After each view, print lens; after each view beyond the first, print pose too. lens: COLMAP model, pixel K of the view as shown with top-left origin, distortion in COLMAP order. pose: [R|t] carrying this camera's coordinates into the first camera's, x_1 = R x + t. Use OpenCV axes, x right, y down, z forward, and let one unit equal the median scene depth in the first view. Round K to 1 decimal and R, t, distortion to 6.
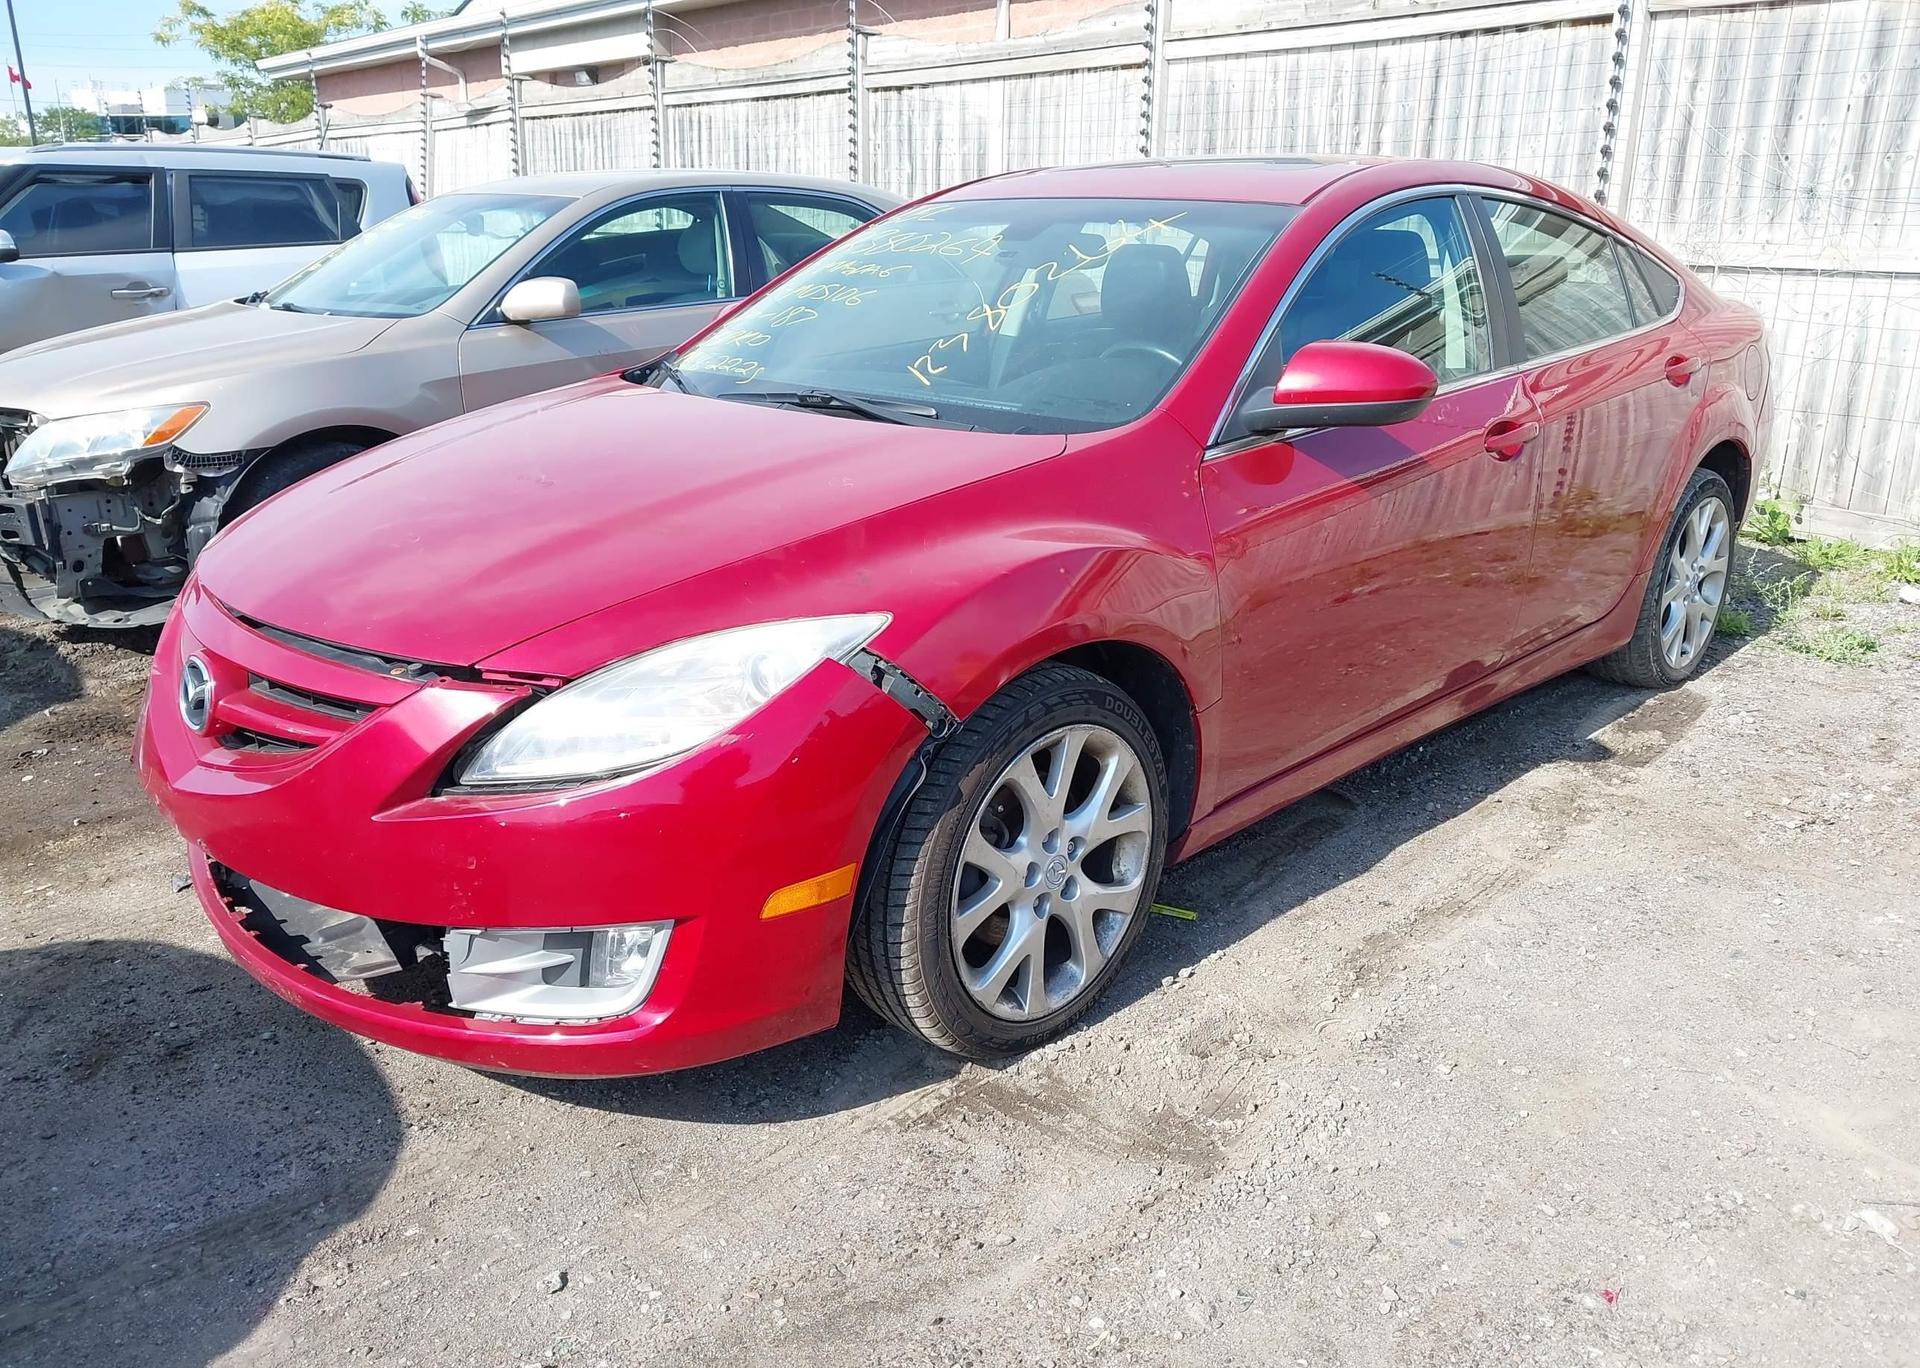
lens RADIAL K [[1461.6, 0, 929.9], [0, 1461.6, 689.5], [0, 0, 1]] dist [0.004152, -0.017791]
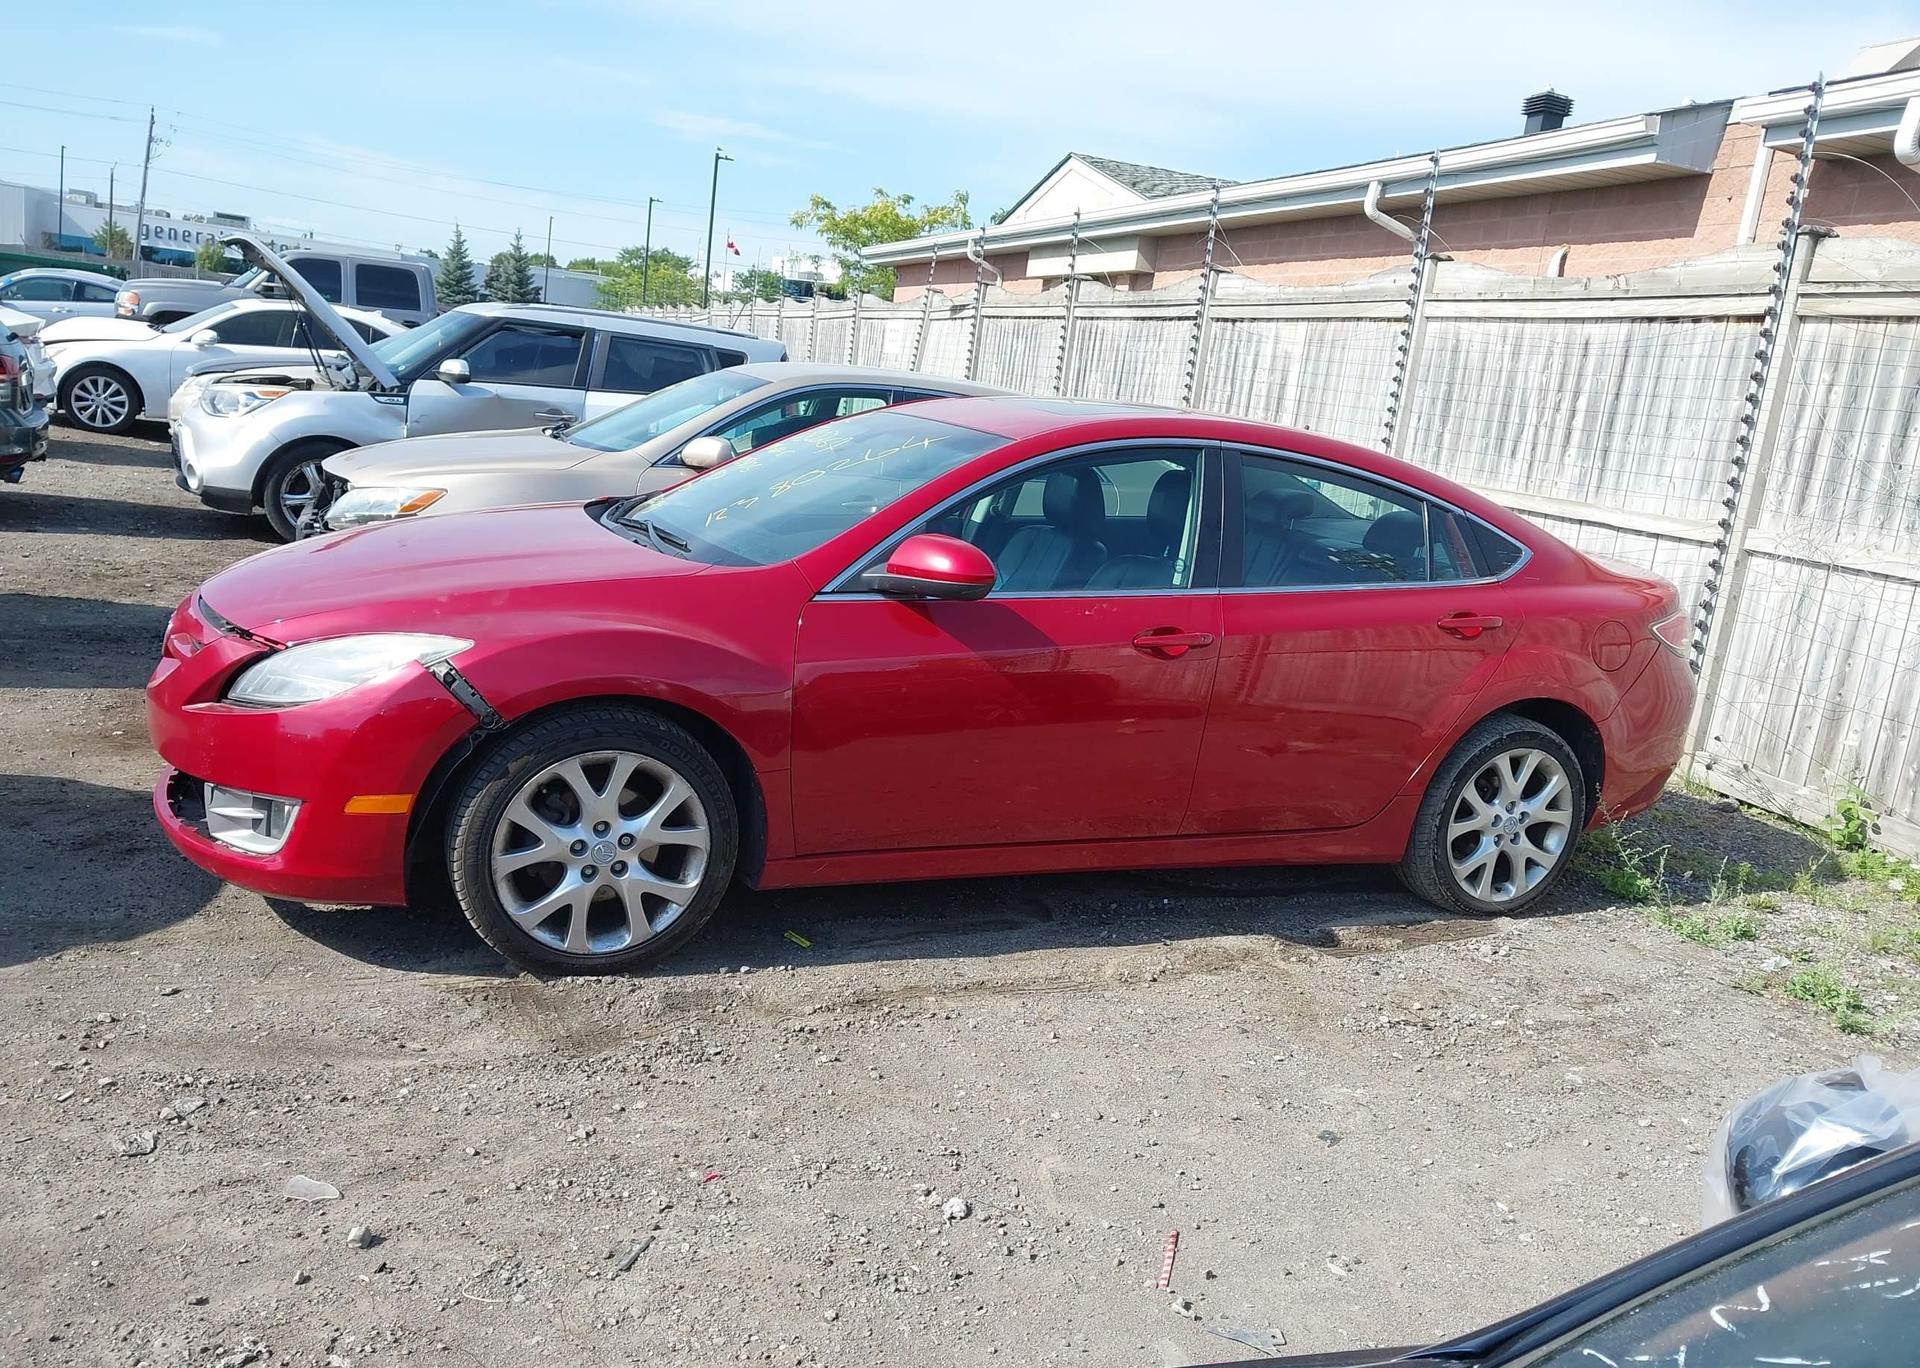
lens RADIAL K [[1423.1, 0, 928.9], [0, 1423.1, 703.8], [0, 0, 1]] dist [0.036280, -0.083539]
pose [[0.926572, 0.177064, -0.331832, 0.303736], [-0.213154, 0.974104, -0.075413, 0.007012], [0.309886, 0.140607, 0.940319, -0.089532]]
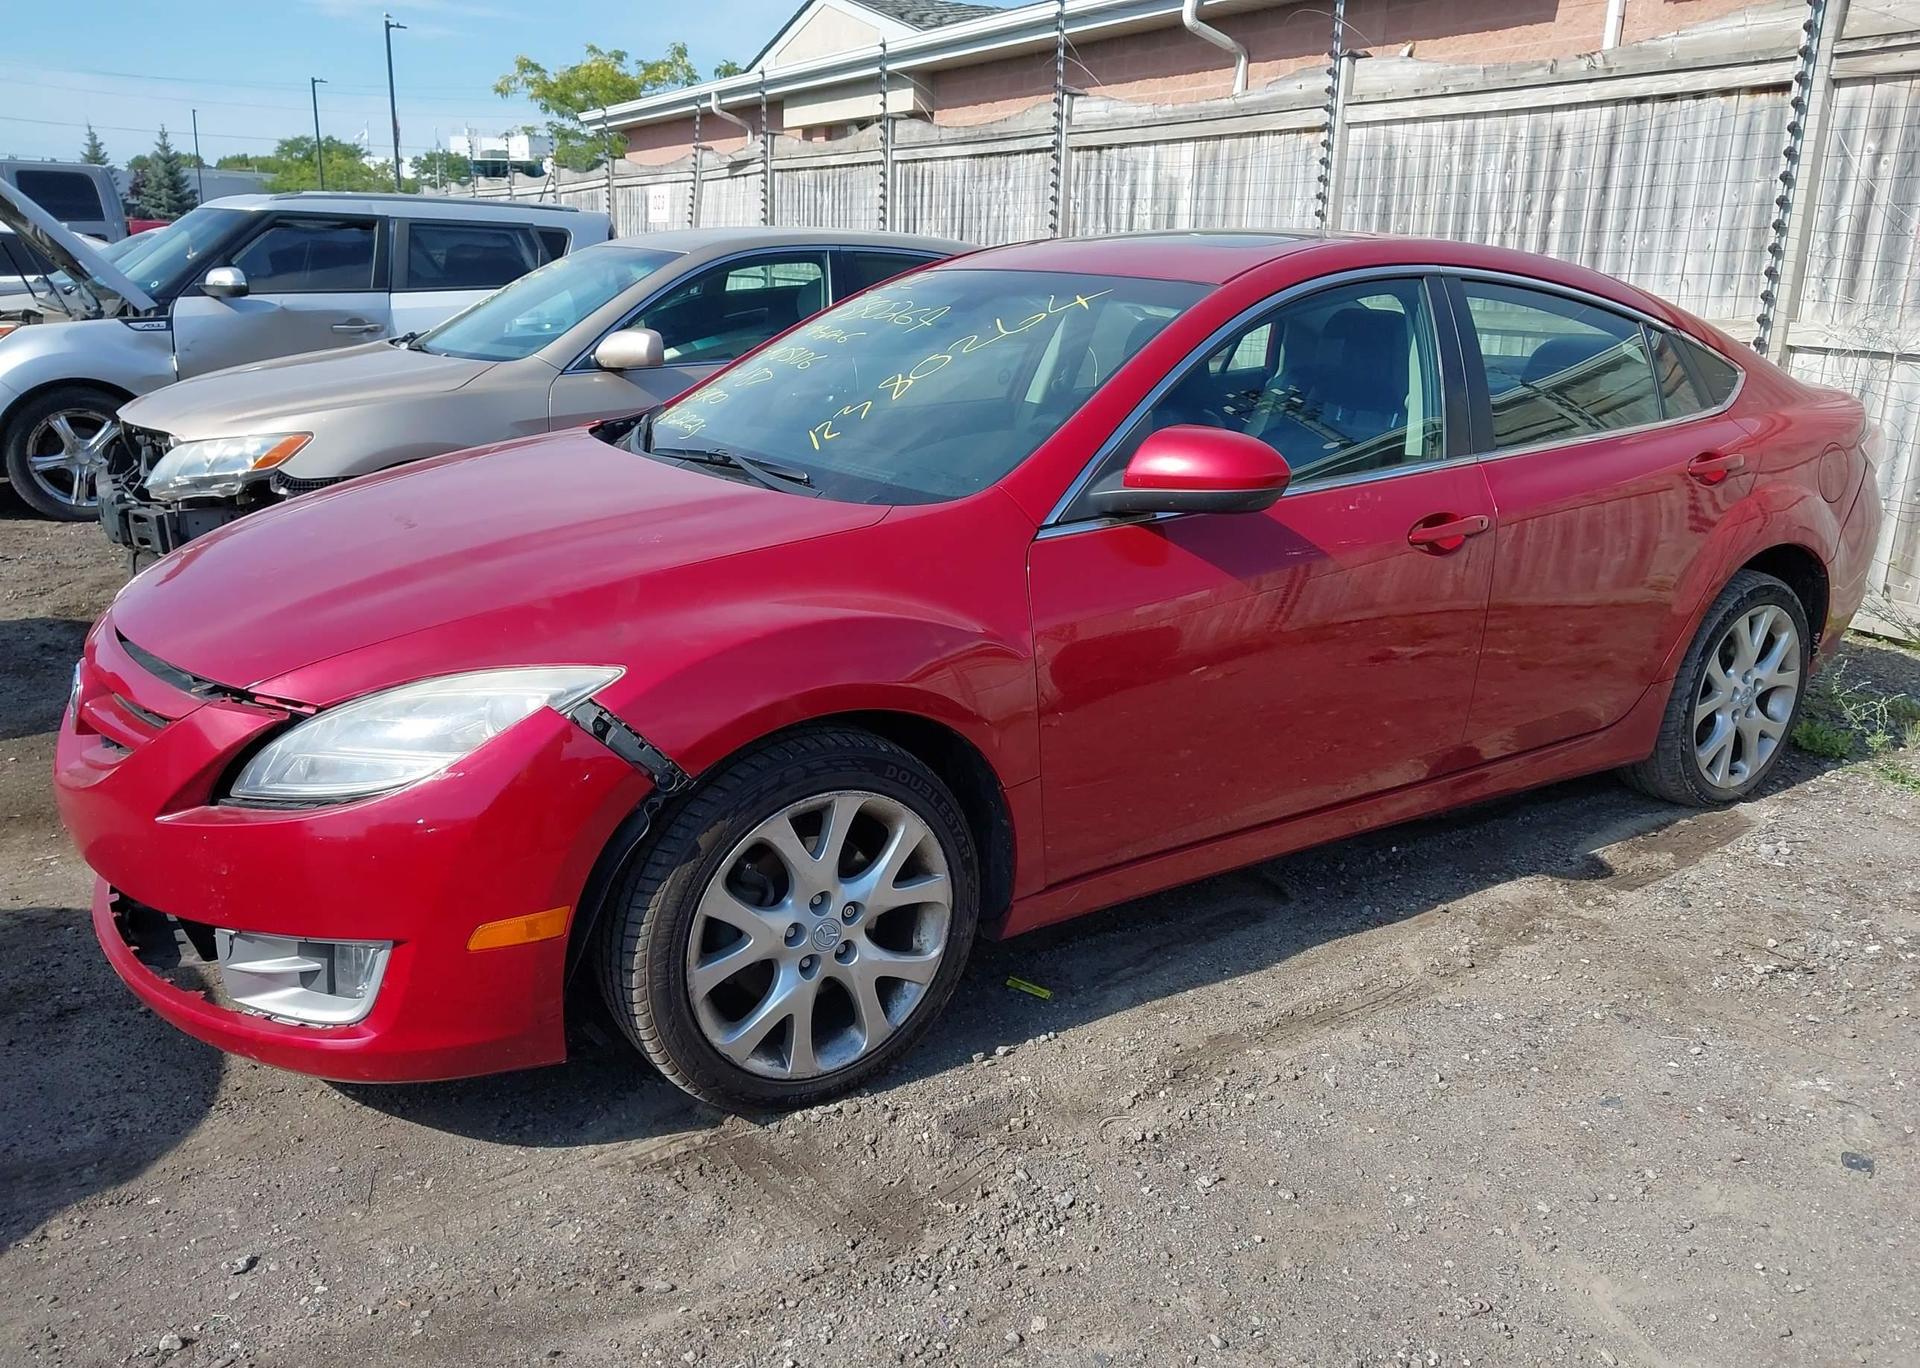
lens RADIAL K [[1461.6, 0, 929.9], [0, 1461.6, 689.5], [0, 0, 1]] dist [0.004152, -0.017791]
pose [[0.981507, 0.073667, -0.176682, 0.120515], [-0.079174, 0.996564, -0.024317, -0.009487], [0.174284, 0.037856, 0.983968, 0.003633]]
